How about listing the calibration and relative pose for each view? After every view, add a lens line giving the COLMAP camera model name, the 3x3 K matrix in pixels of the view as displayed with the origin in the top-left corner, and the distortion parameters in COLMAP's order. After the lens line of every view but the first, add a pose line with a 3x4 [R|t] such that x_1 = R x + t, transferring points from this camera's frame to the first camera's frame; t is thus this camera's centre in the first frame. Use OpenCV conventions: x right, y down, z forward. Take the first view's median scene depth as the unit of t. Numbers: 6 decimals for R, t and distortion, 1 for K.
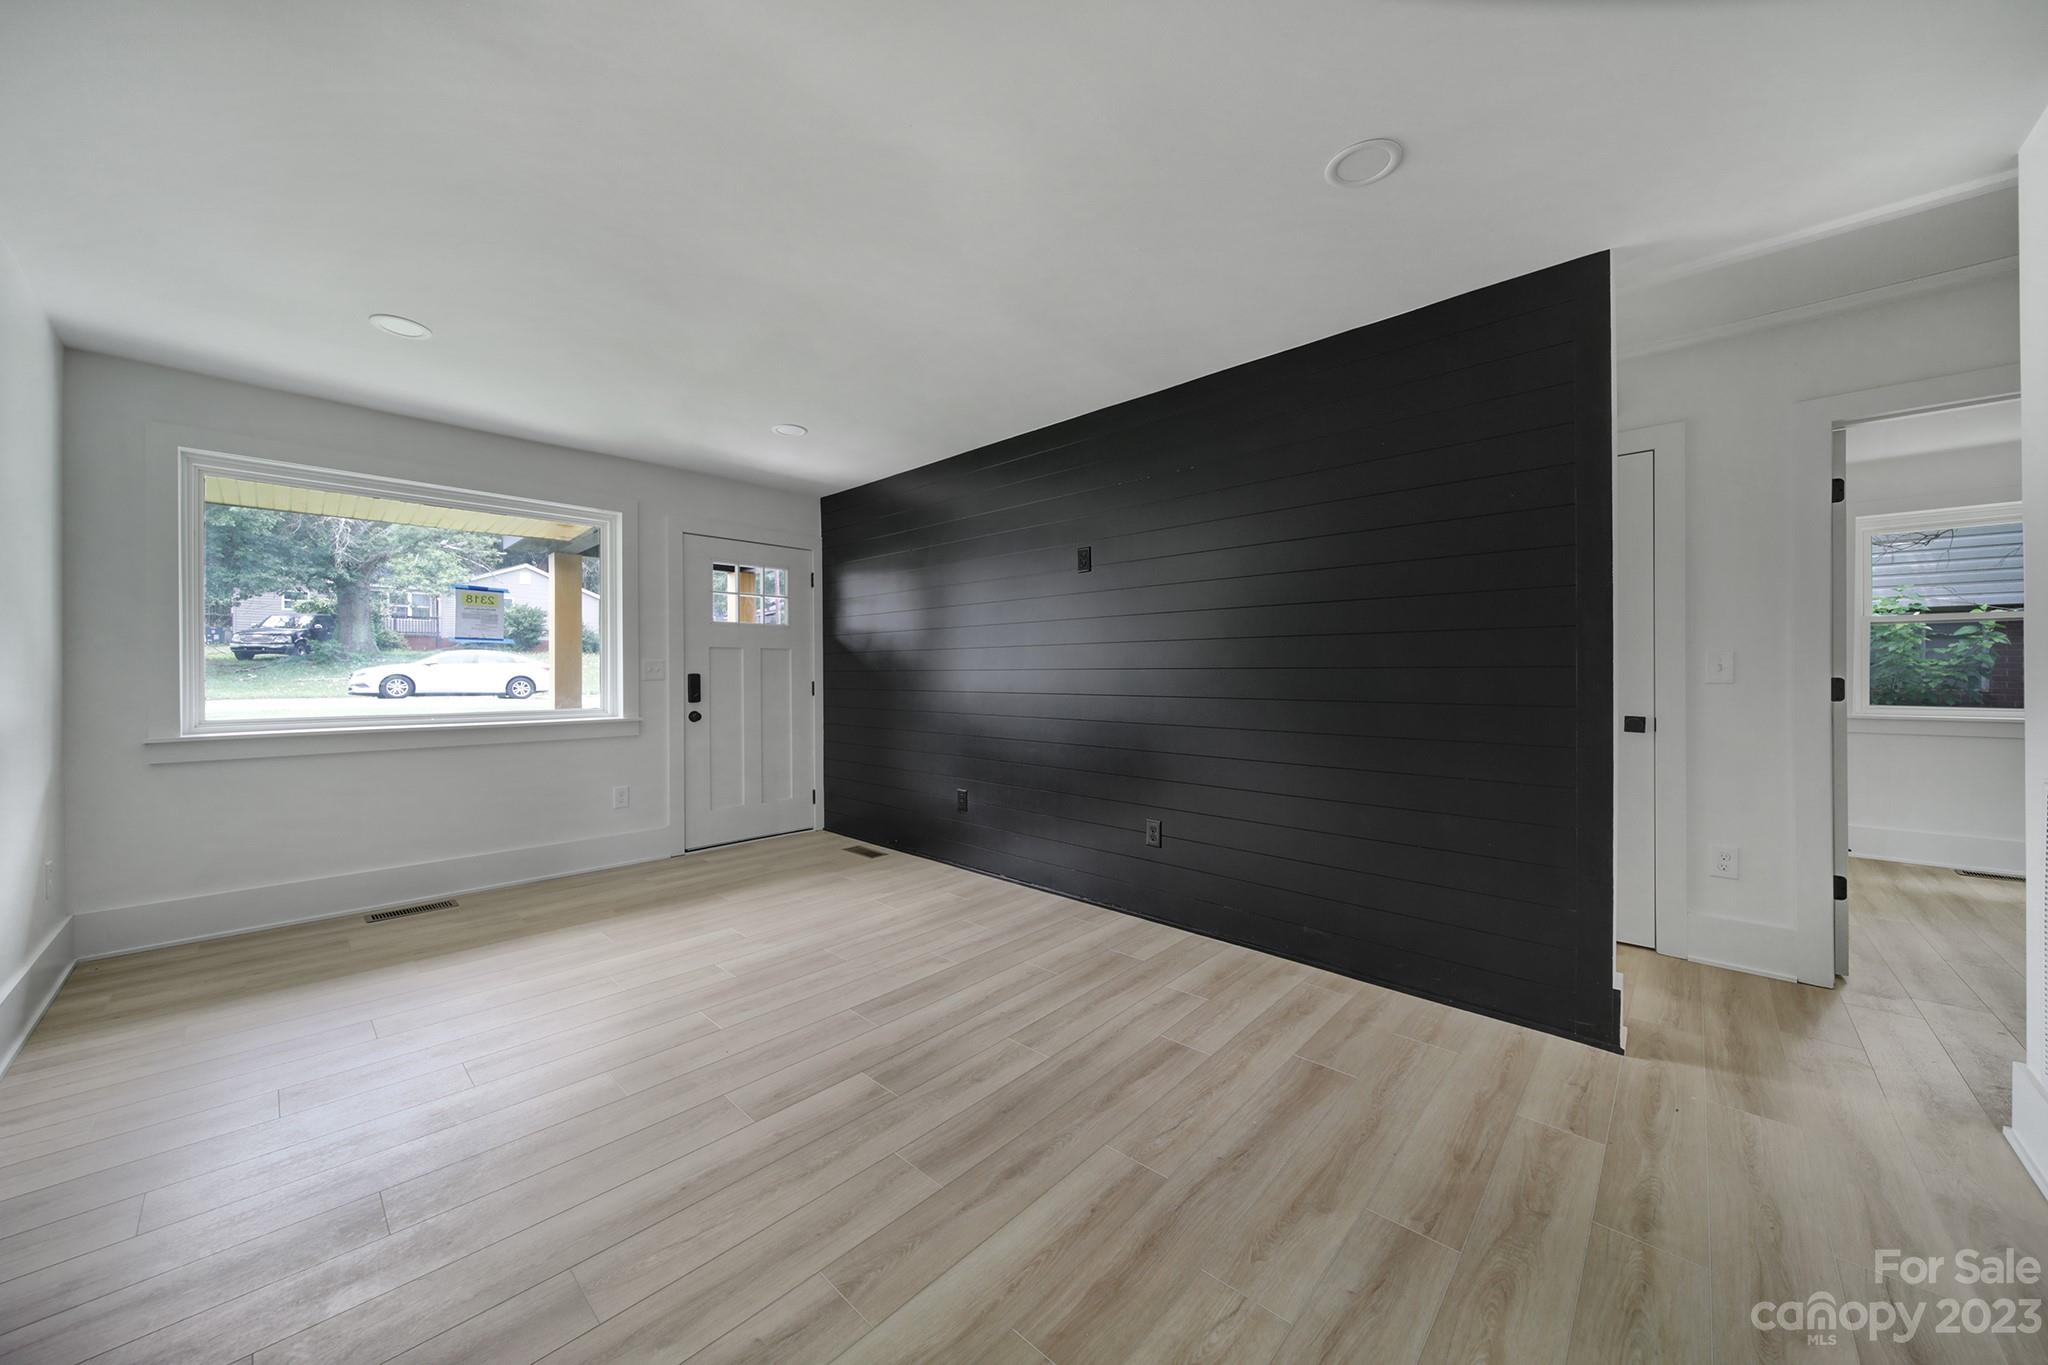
lens RADIAL K [[733.0, 0, 1013.2], [0, 733.0, 661.5], [0, 0, 1]] dist [0.000406, -0.000219]
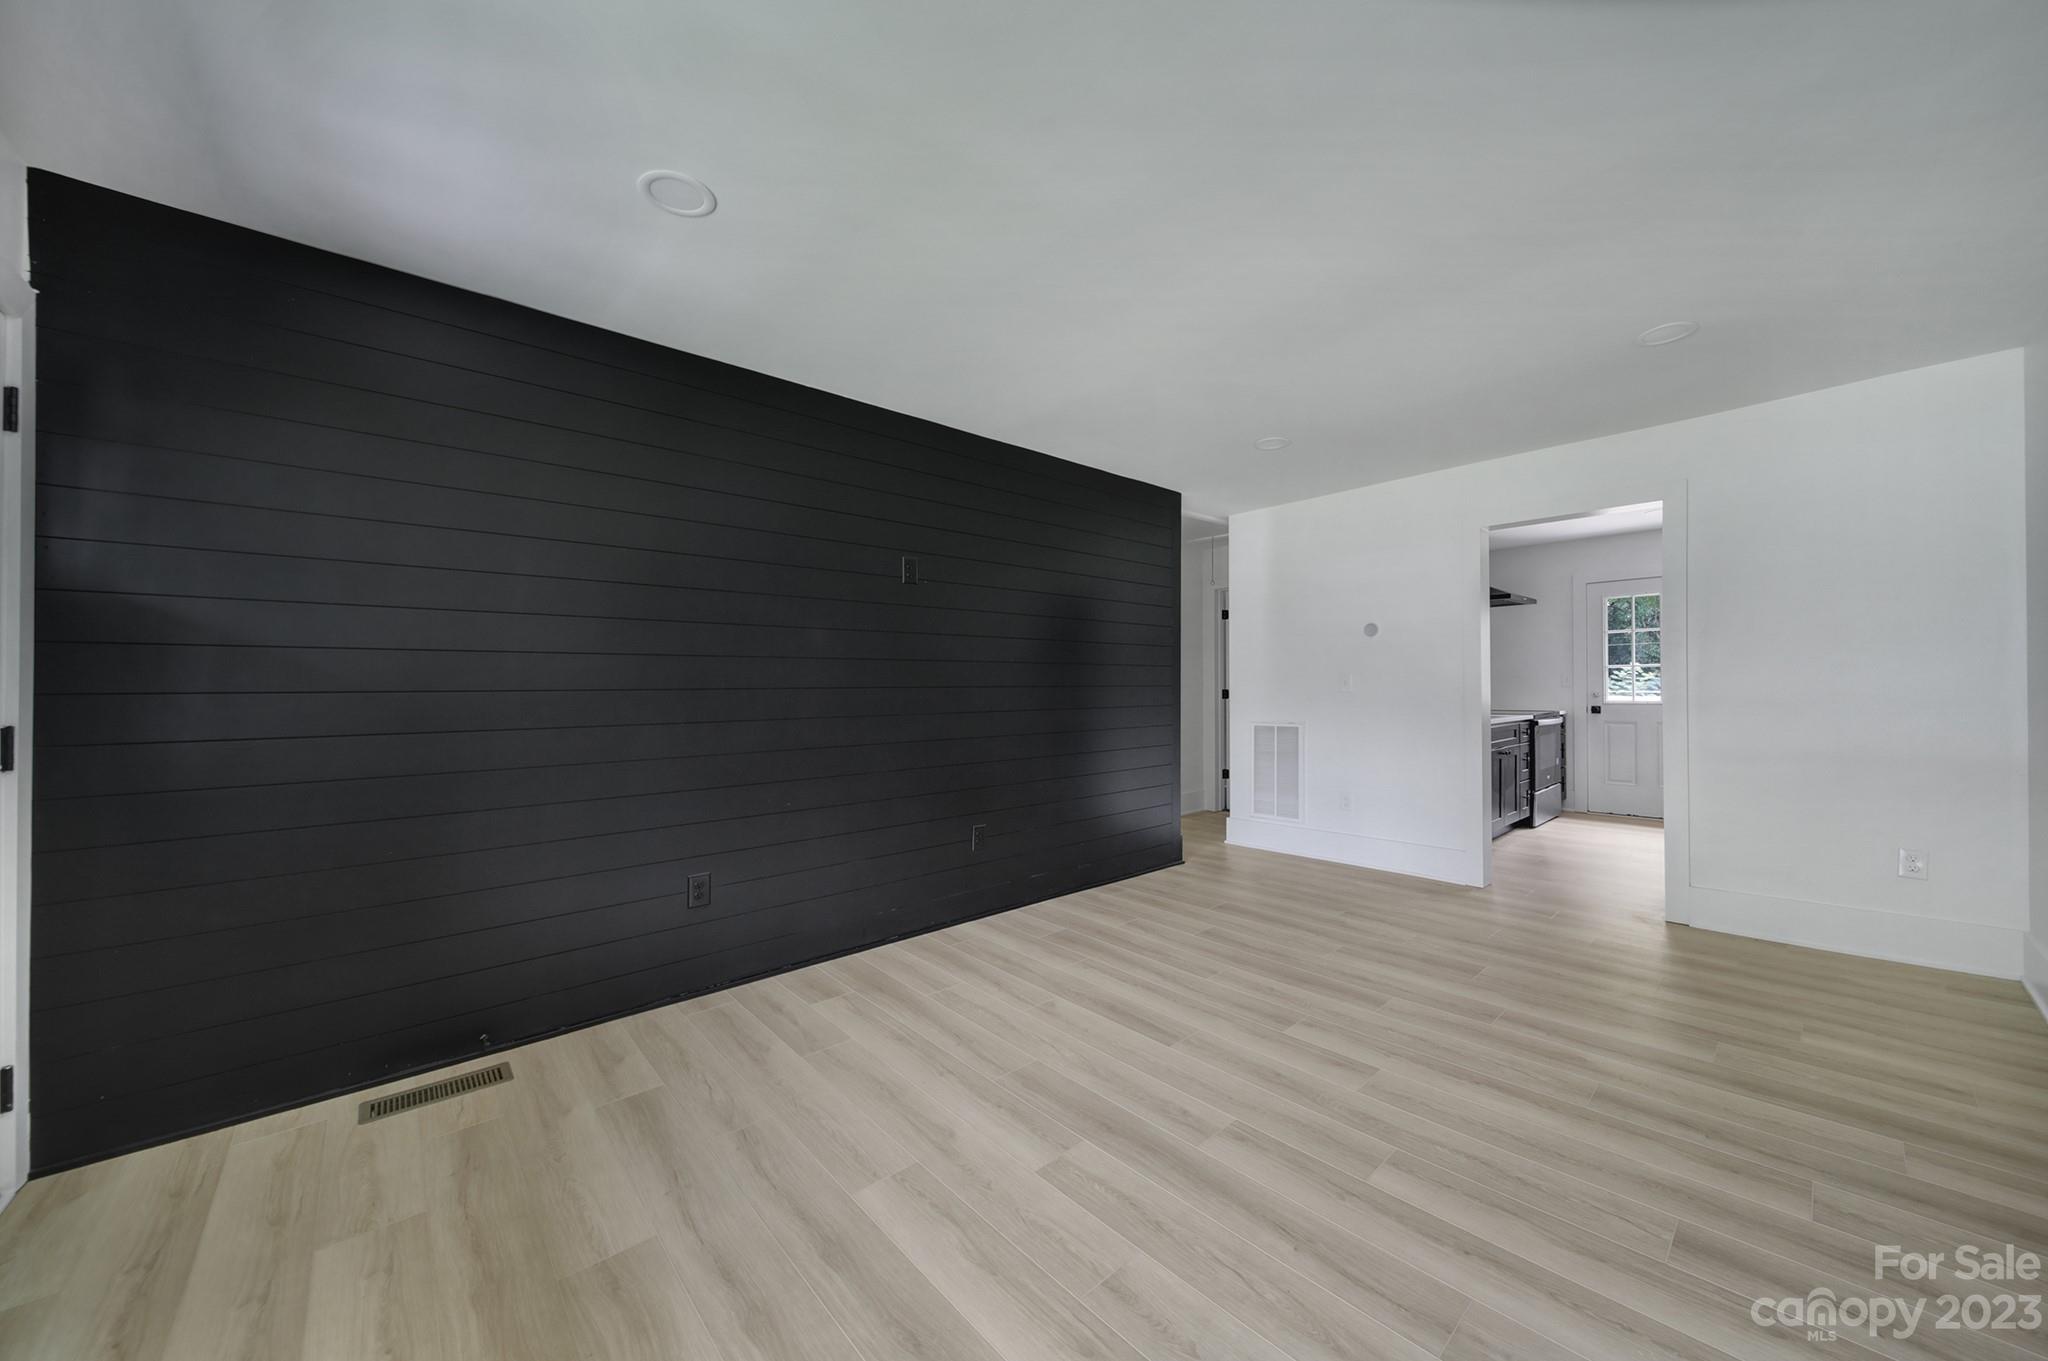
lens RADIAL K [[725.7, 0, 1035.6], [0, 725.7, 684.0], [0, 0, 1]] dist [-0.002114, -0.000114]
pose [[0.062364, 0.007700, 0.998024, -1.103204], [-0.006245, 0.999954, -0.007324, 0.013645], [-0.998034, -0.005776, 0.062409, 1.052111]]
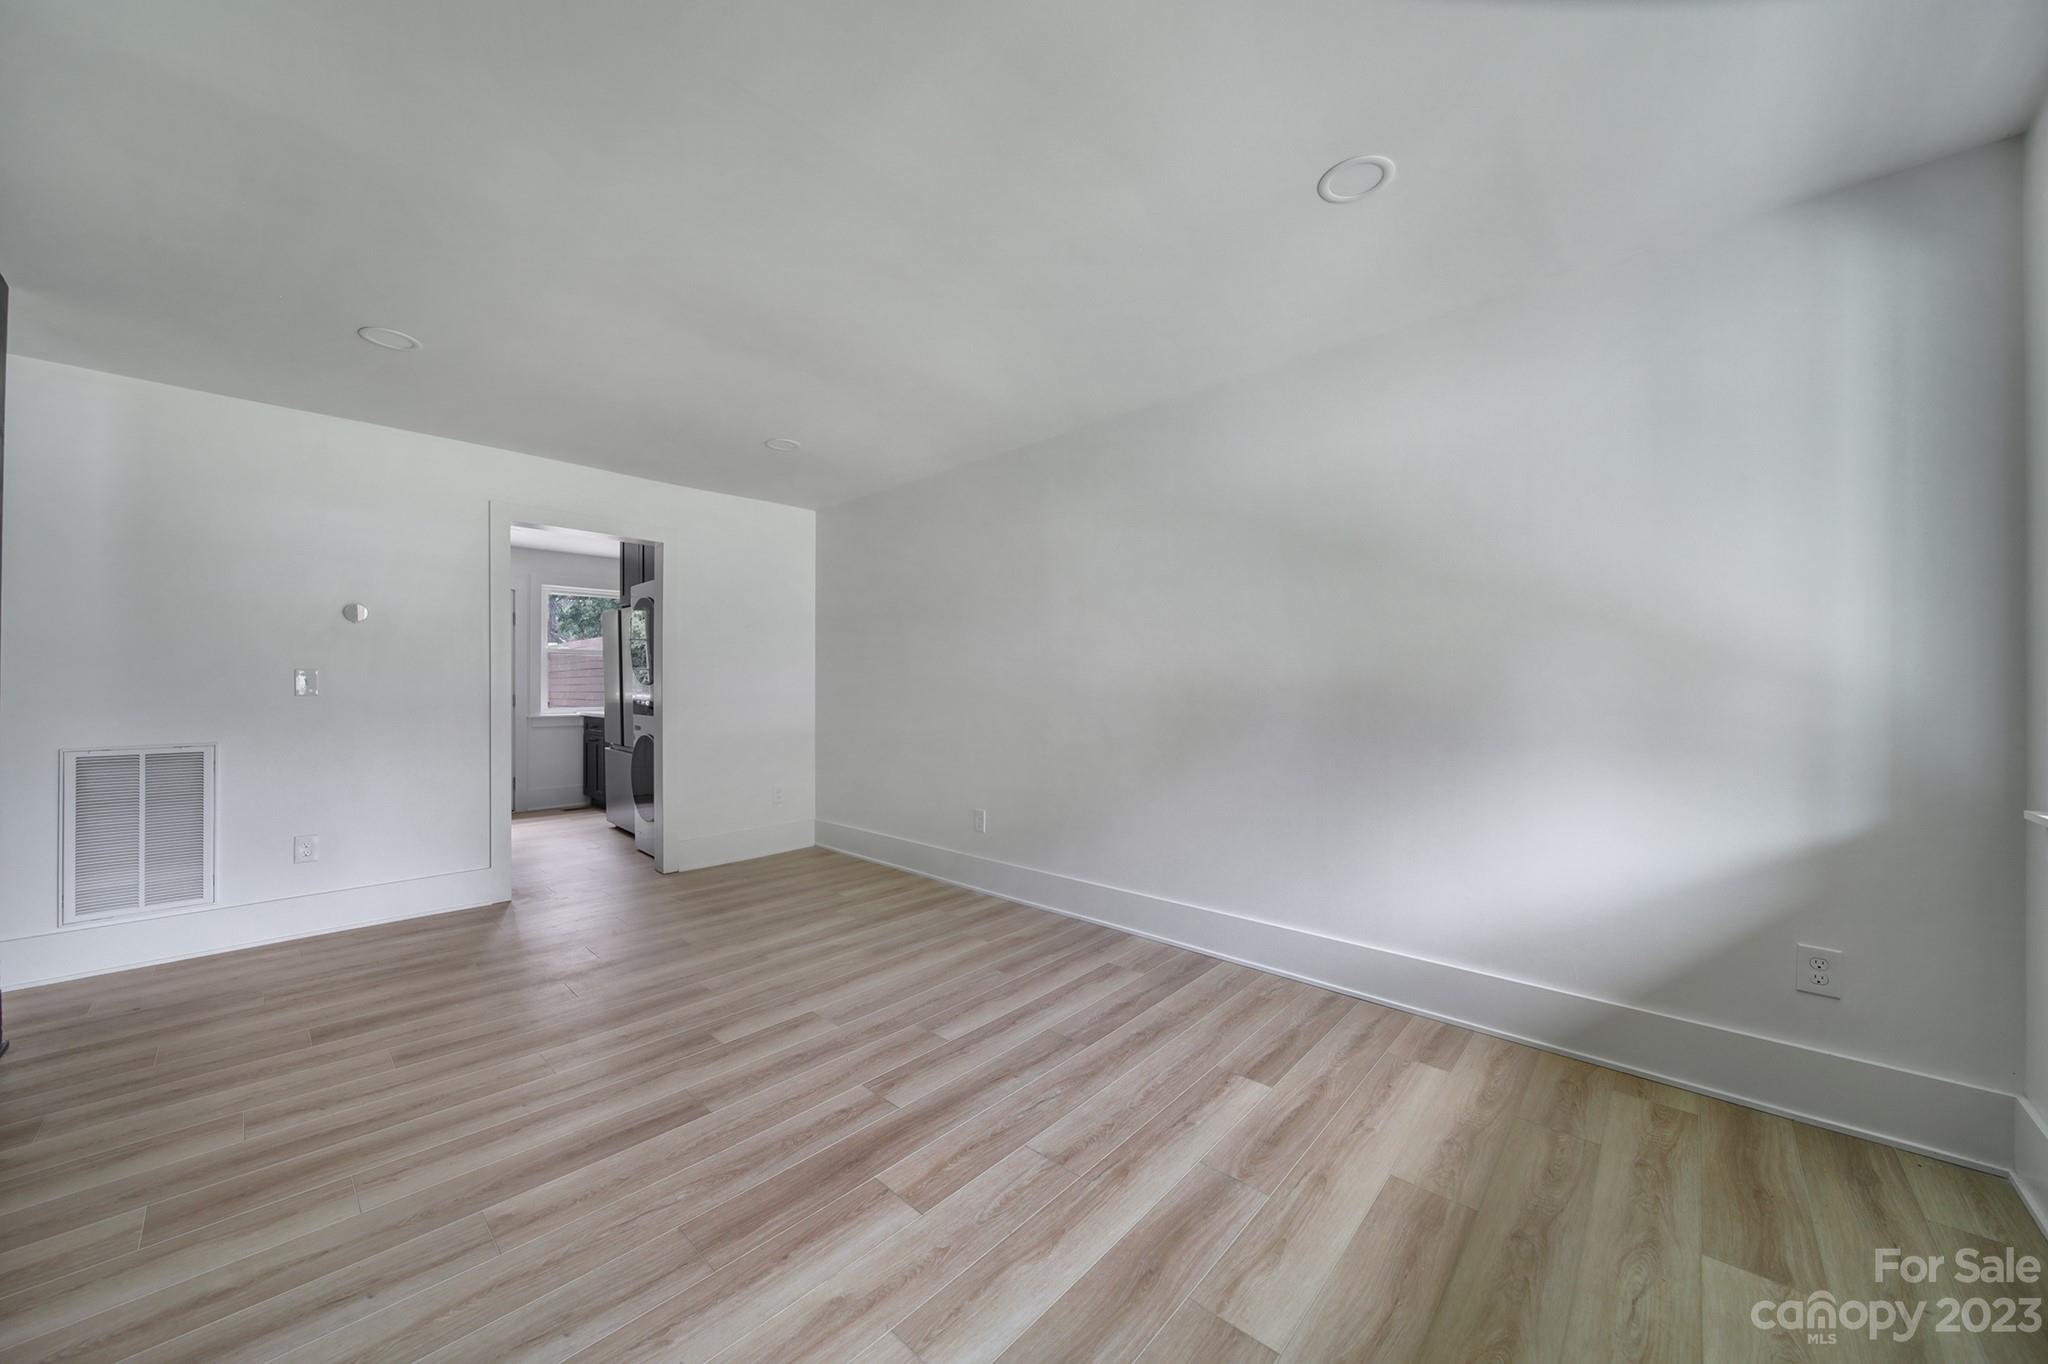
lens RADIAL K [[725.7, 0, 1035.6], [0, 725.7, 685.5], [0, 0, 1]] dist [-0.002114, -0.000114]
pose [[-0.999339, 0.003919, -0.036136, -0.517699], [0.004502, 0.999861, -0.016055, 0.022869], [0.036068, -0.016207, -0.999218, 1.703288]]
